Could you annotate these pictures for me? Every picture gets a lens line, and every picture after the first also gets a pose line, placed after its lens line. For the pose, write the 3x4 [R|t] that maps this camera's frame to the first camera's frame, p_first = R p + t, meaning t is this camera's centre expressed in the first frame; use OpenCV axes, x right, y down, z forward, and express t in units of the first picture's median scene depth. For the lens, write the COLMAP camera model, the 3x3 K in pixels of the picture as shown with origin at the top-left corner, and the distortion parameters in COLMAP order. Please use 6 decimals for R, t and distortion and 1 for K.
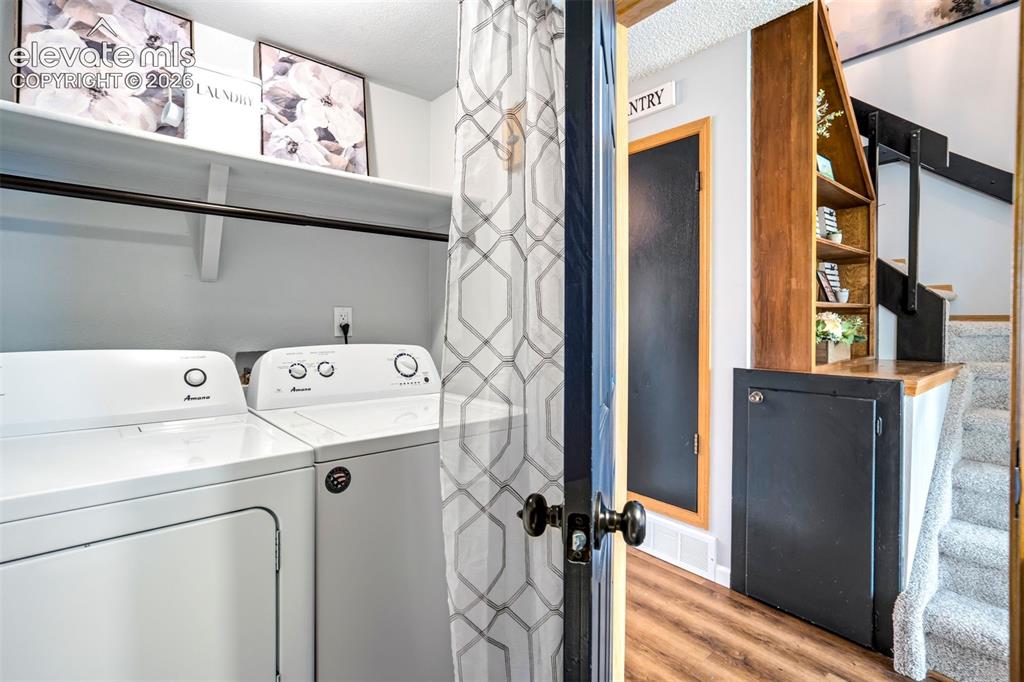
lens RADIAL K [[477.9, 0, 506.8], [0, 477.9, 336.3], [0, 0, 1]] dist [-0.039046, 0.021903]
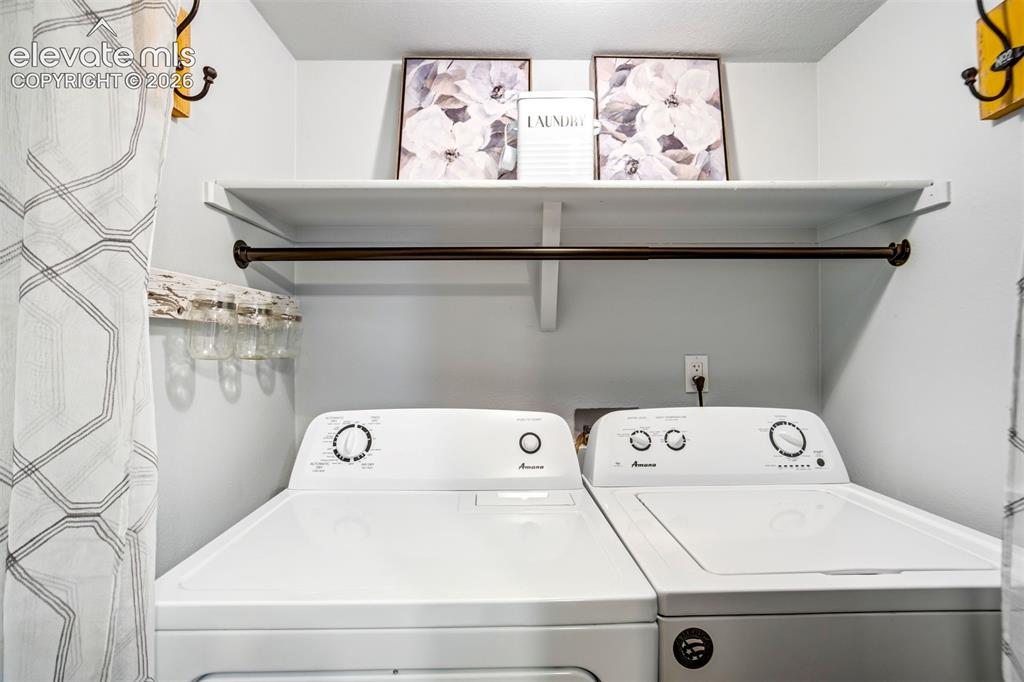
lens RADIAL K [[498.7, 0, 512.0], [0, 498.7, 341.0], [0, 0, 1]] dist [-0.029715, 0.000181]
pose [[0.778260, -0.022304, -0.627546, -0.081628], [-0.009816, 0.998815, -0.047673, -0.053485], [0.627866, 0.043262, 0.777119, 0.211915]]
